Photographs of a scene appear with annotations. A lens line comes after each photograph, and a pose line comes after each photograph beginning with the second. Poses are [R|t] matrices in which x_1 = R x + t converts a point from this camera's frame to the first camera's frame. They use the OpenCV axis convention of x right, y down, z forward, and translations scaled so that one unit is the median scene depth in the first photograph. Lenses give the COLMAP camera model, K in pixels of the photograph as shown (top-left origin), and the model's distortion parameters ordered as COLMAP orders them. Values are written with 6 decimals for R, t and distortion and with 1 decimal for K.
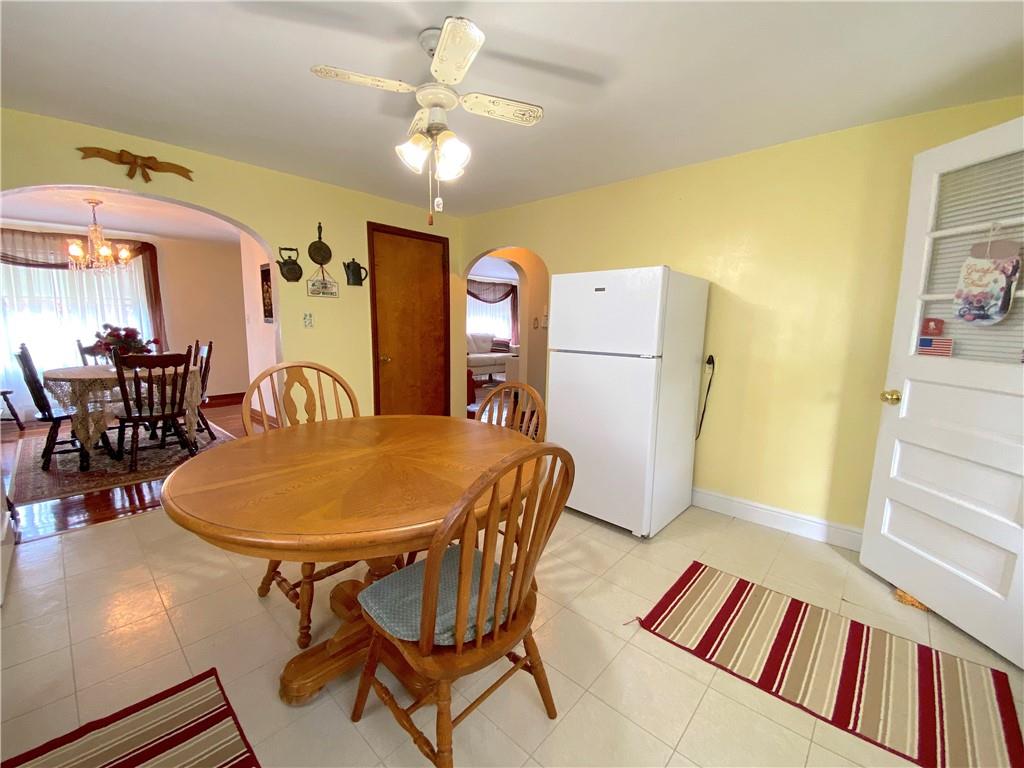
lens RADIAL K [[416.3, 0, 510.7], [0, 416.3, 386.6], [0, 0, 1]] dist [0.004265, -0.010553]
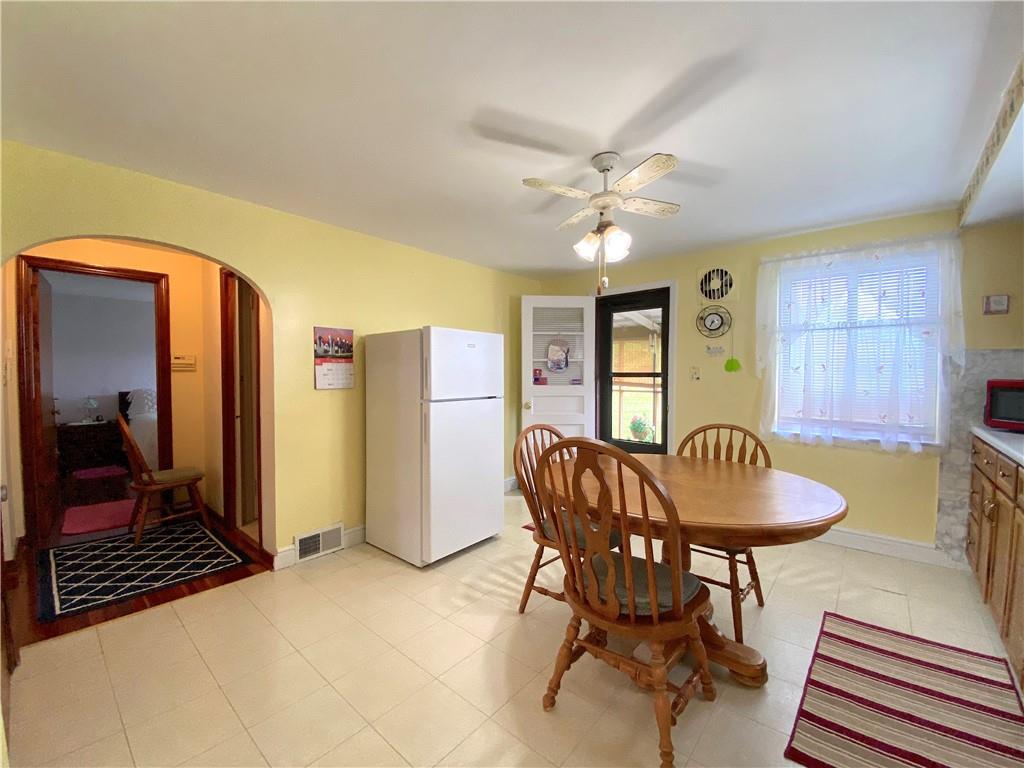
lens RADIAL K [[416.3, 0, 507.7], [0, 416.3, 384.3], [0, 0, 1]] dist [0.004265, -0.010553]
pose [[-0.023227, -0.044926, 0.998720, -0.874331], [0.151793, 0.987249, 0.047940, -0.148353], [-0.988139, 0.152712, -0.016112, 0.831701]]
